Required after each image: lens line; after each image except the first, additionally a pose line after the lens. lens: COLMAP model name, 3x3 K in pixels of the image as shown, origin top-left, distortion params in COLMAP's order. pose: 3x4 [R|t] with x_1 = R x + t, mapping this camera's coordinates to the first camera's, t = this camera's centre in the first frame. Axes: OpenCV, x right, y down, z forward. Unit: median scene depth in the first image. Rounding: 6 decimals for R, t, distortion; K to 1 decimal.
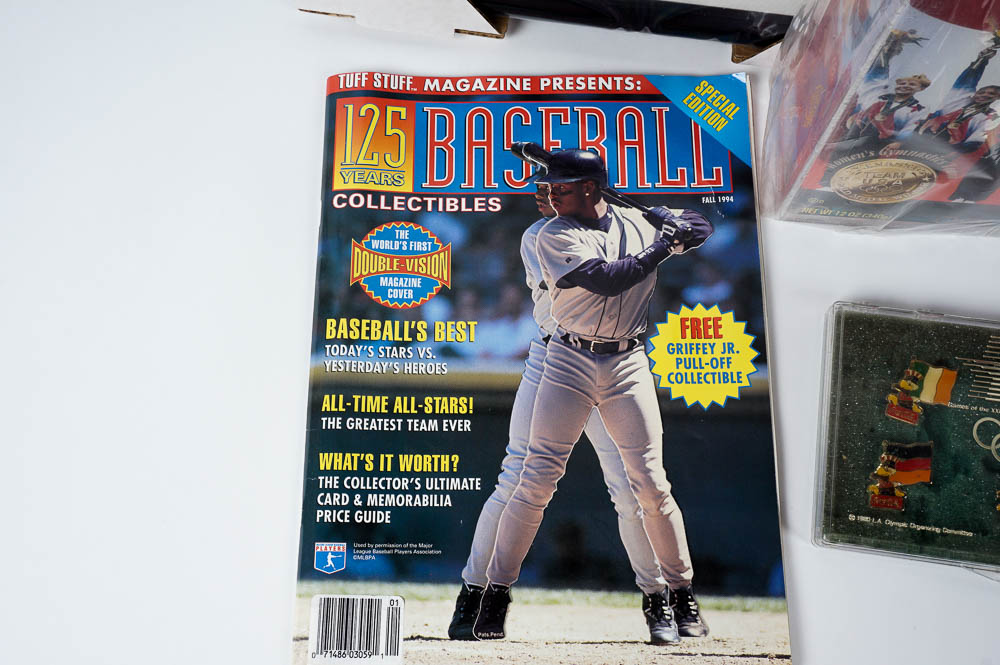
lens RADIAL K [[1029.2, 0, 506.5], [0, 1029.2, 331.4], [0, 0, 1]] dist [-0.005143, 0.000000]
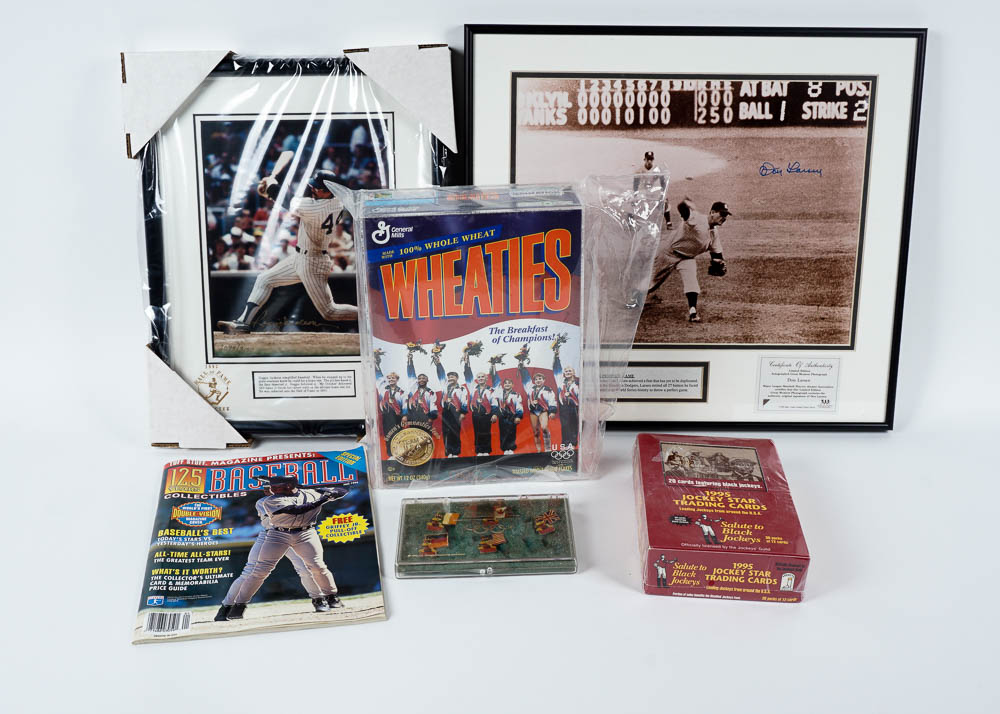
lens RADIAL K [[1124.8, 0, 494.1], [0, 1124.8, 357.9], [0, 0, 1]] dist [-0.023780, 0.000000]
pose [[0.985691, -0.071566, 0.152615, 0.169937], [0.160226, 0.678993, -0.716447, 1.477445], [-0.052351, 0.730649, 0.680744, -0.822487]]
